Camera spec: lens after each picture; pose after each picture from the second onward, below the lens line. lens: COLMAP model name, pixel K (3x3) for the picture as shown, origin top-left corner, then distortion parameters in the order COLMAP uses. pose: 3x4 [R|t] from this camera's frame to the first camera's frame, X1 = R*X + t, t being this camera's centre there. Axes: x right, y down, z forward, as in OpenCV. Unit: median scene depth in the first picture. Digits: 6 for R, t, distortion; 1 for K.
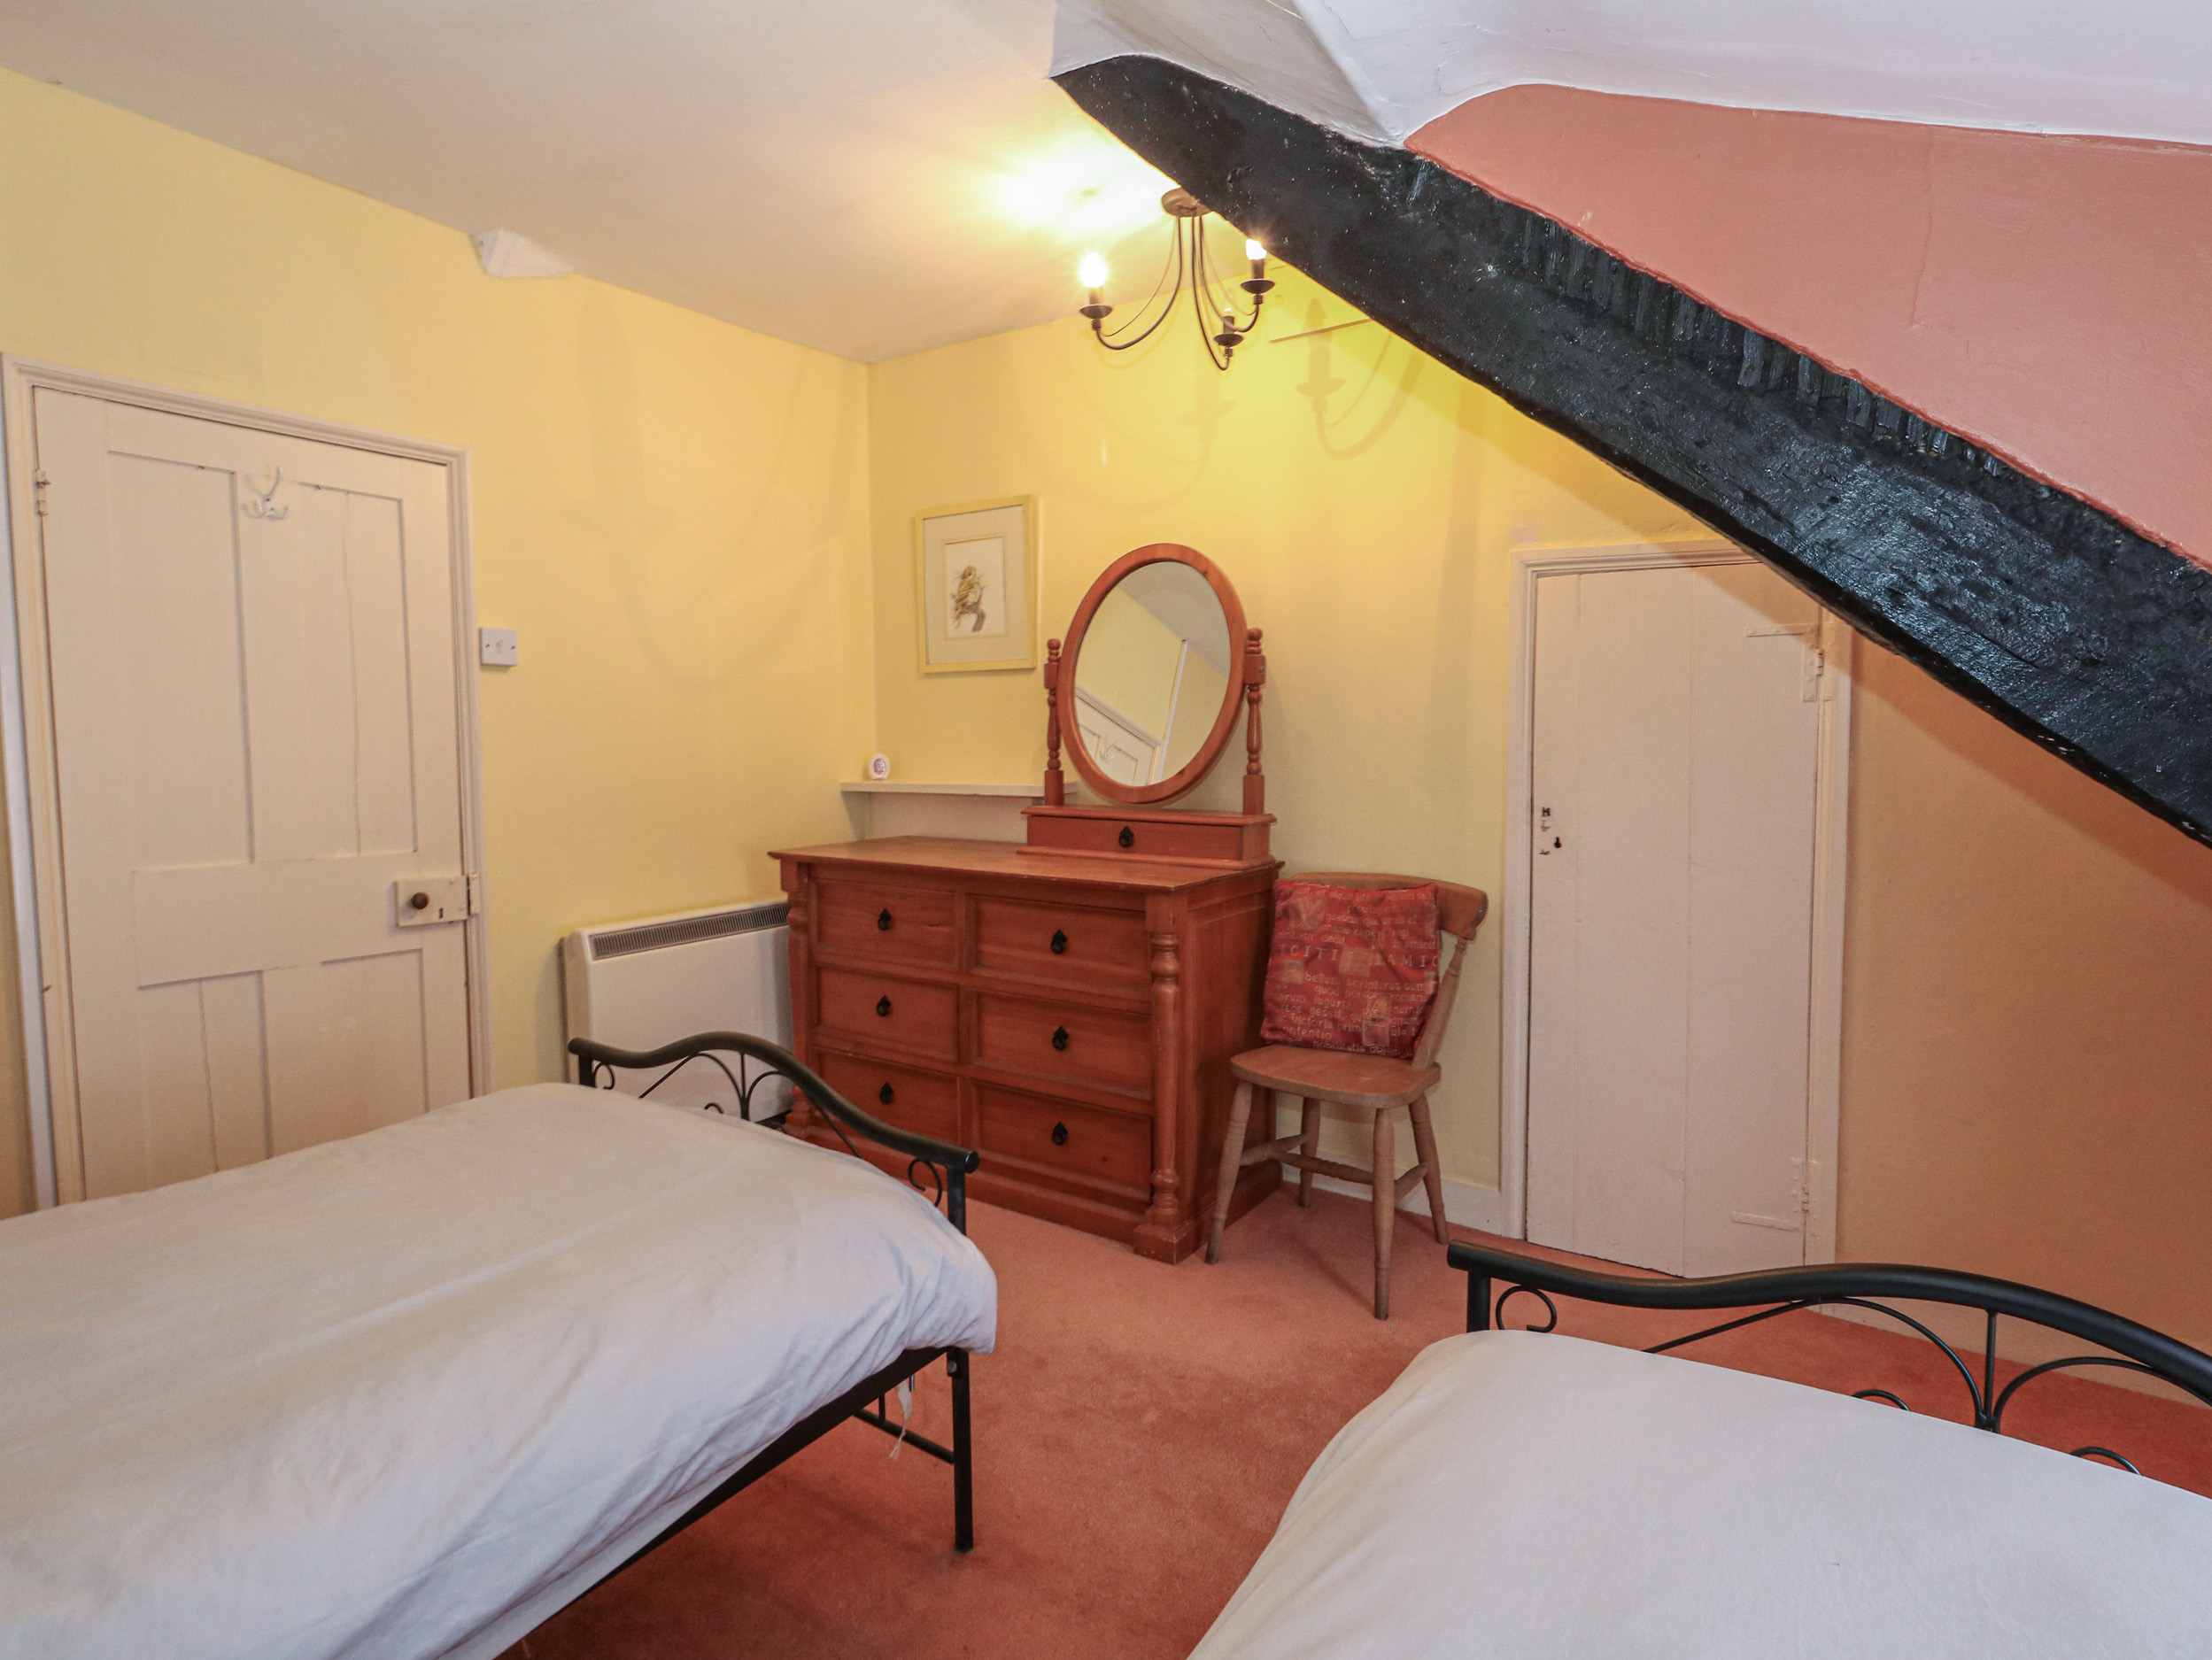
lens RADIAL K [[1161.8, 0, 1097.6], [0, 1161.8, 830.1], [0, 0, 1]] dist [0.000986, -0.000253]
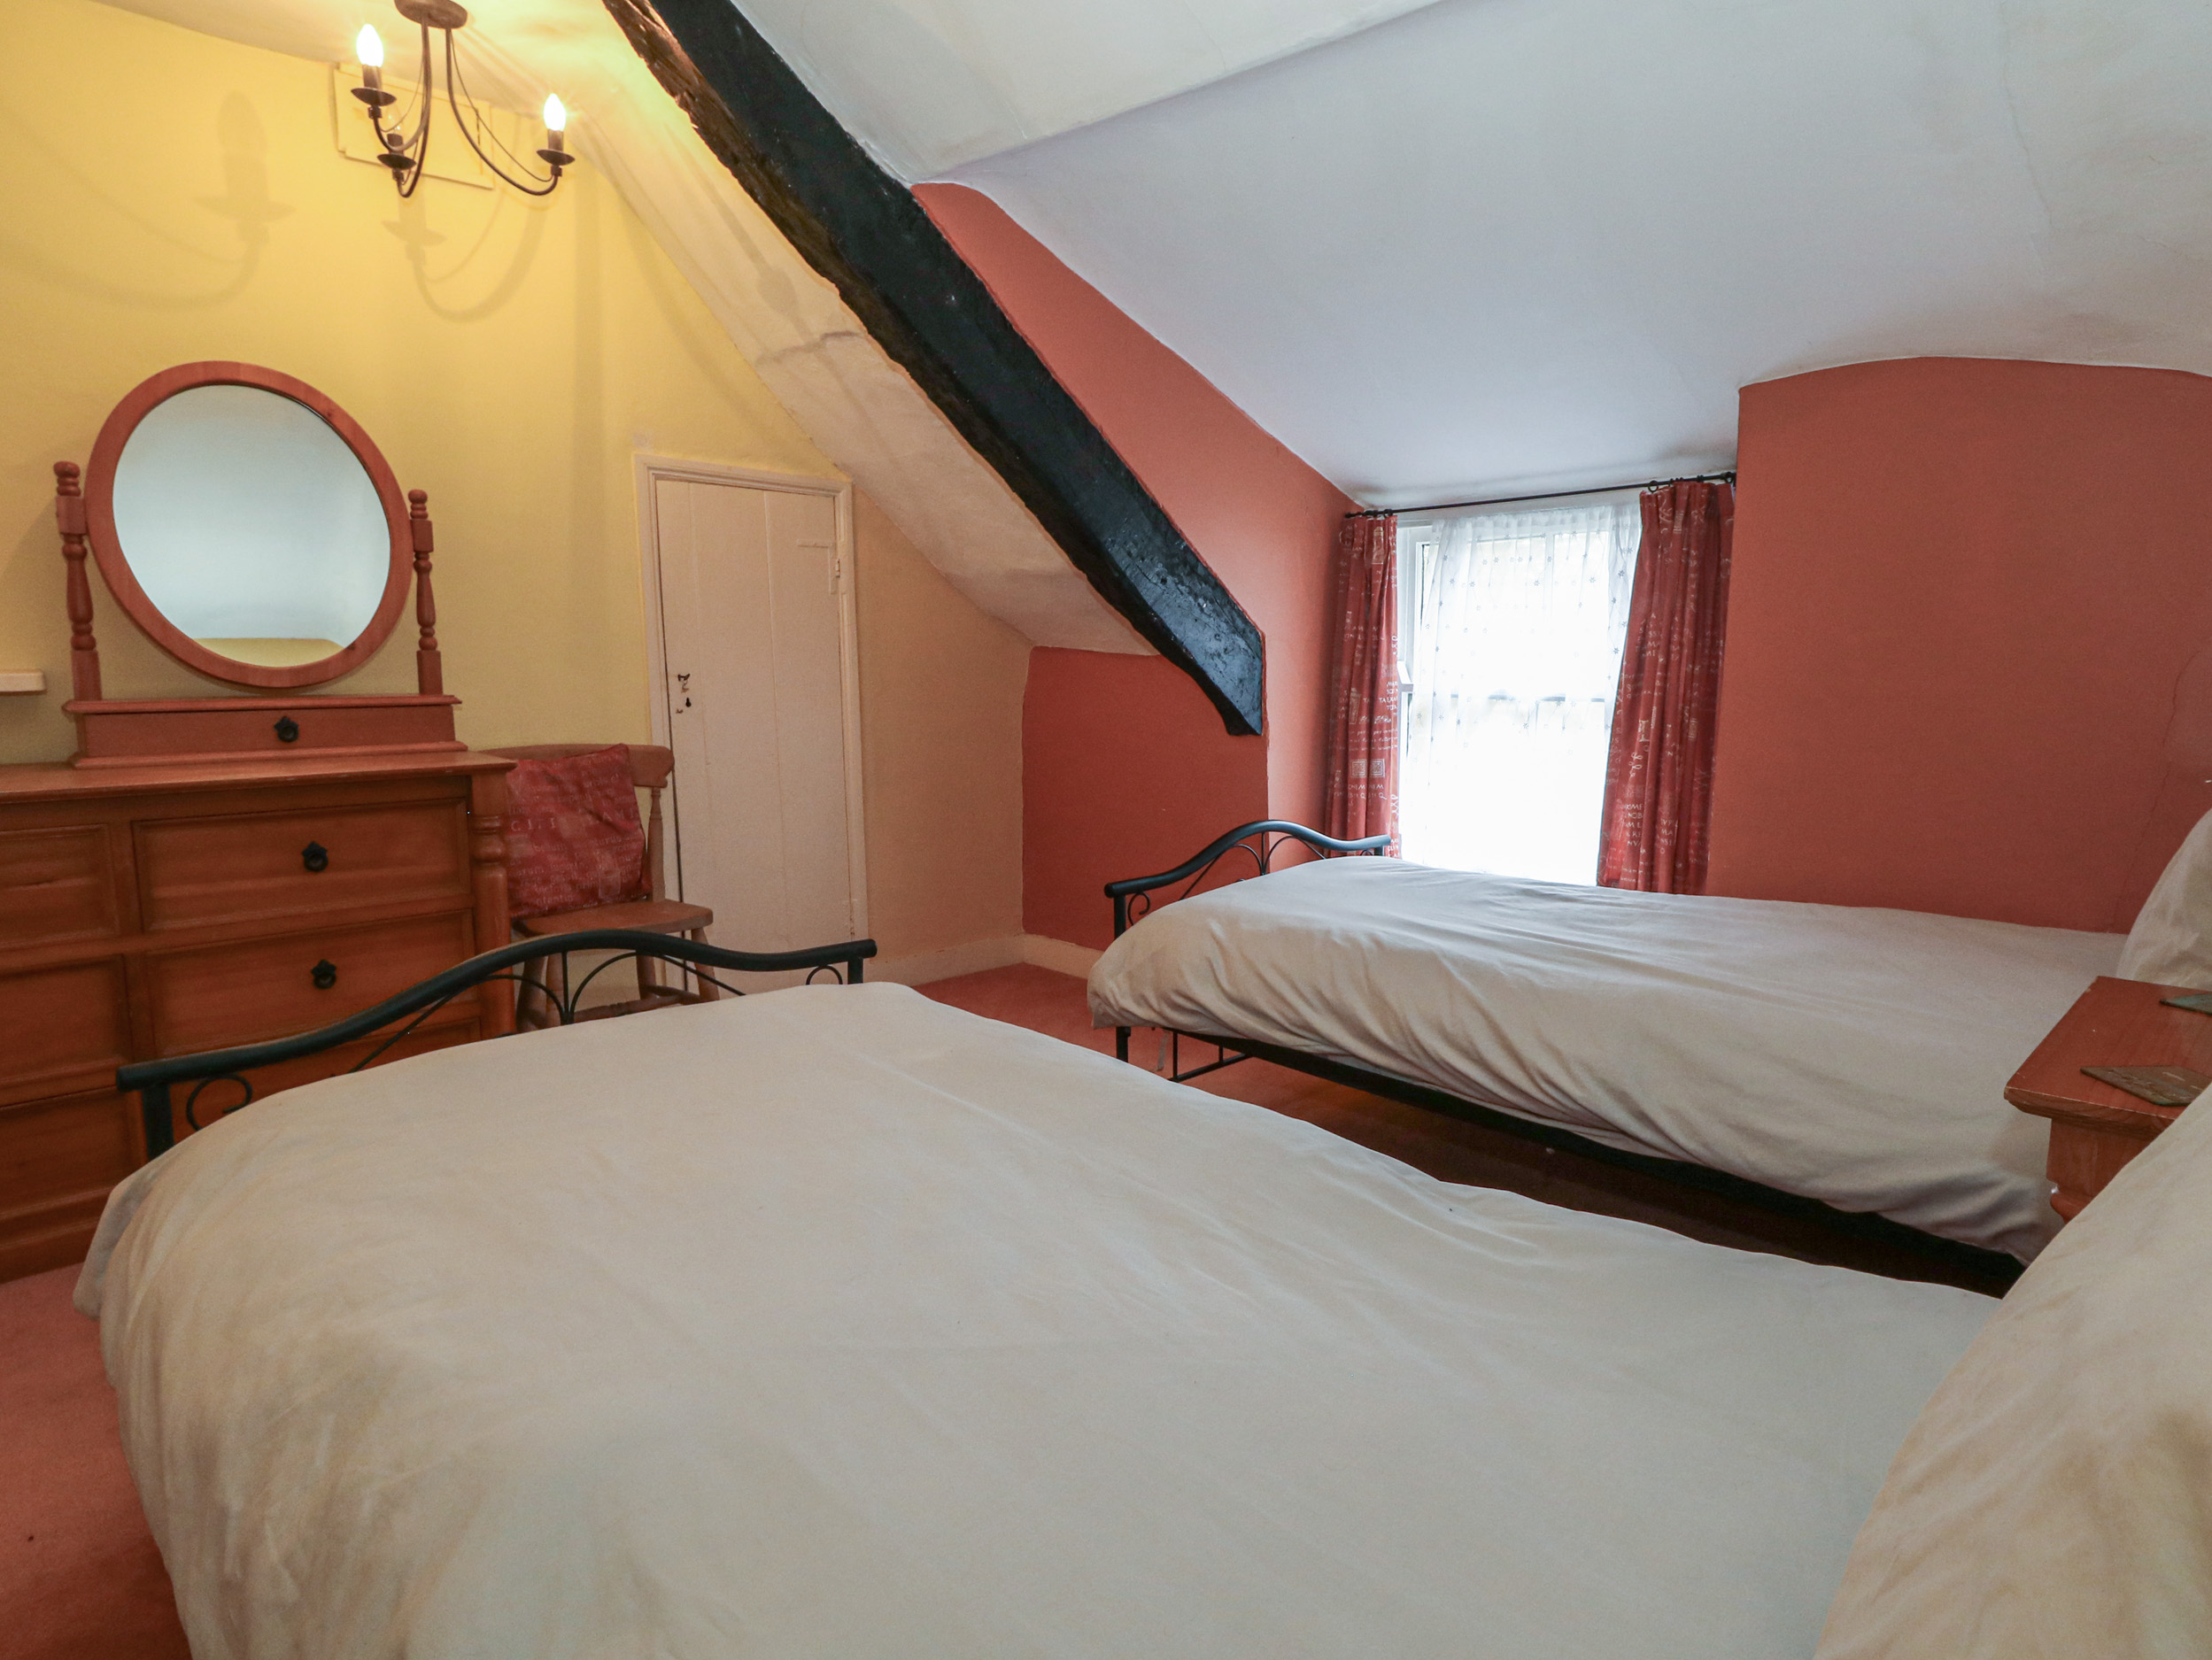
lens RADIAL K [[1203.4, 0, 1106.0], [0, 1203.4, 830.0], [0, 0, 1]] dist [-0.001656, -0.001417]
pose [[0.229904, -0.147846, 0.961918, -0.717877], [0.077513, 0.988035, 0.133334, 0.008443], [-0.970122, 0.043907, 0.238613, 0.261688]]
